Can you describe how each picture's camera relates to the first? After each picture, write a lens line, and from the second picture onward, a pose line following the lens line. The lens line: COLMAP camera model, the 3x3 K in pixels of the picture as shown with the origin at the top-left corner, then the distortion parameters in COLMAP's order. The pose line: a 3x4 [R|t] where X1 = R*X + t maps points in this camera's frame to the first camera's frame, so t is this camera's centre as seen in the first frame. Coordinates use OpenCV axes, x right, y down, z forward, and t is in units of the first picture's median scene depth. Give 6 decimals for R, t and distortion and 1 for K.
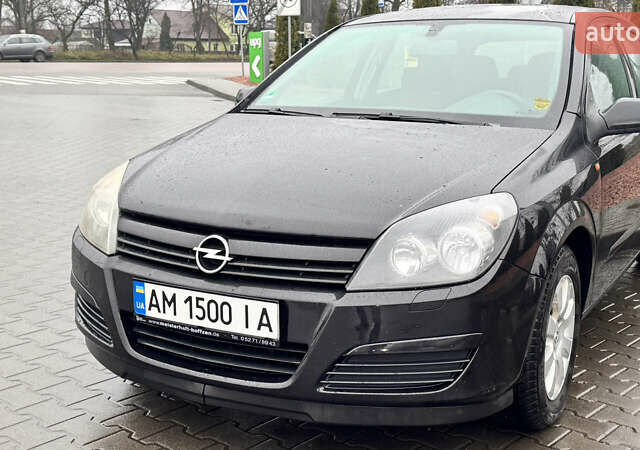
lens RADIAL K [[641.5, 0, 320.0], [0, 641.5, 225.0], [0, 0, 1]] dist [0.081847, 0.004765]
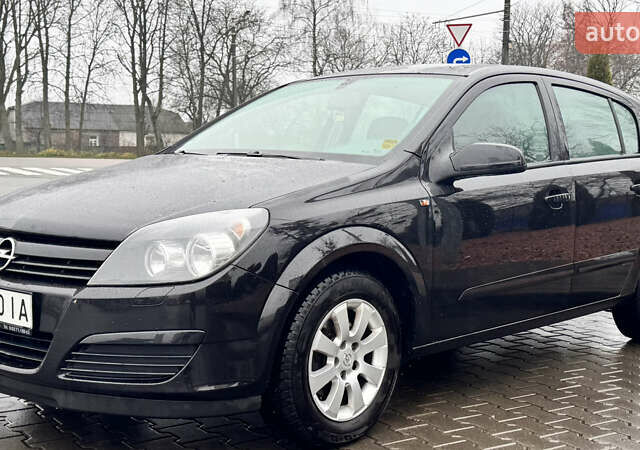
lens RADIAL K [[641.5, 0, 320.0], [0, 641.5, 225.0], [0, 0, 1]] dist [0.081847, 0.004765]
pose [[0.984434, 0.032084, -0.172800, 0.613600], [-0.052318, 0.992120, -0.113847, 0.102670], [0.167785, 0.121116, 0.978355, -0.043595]]
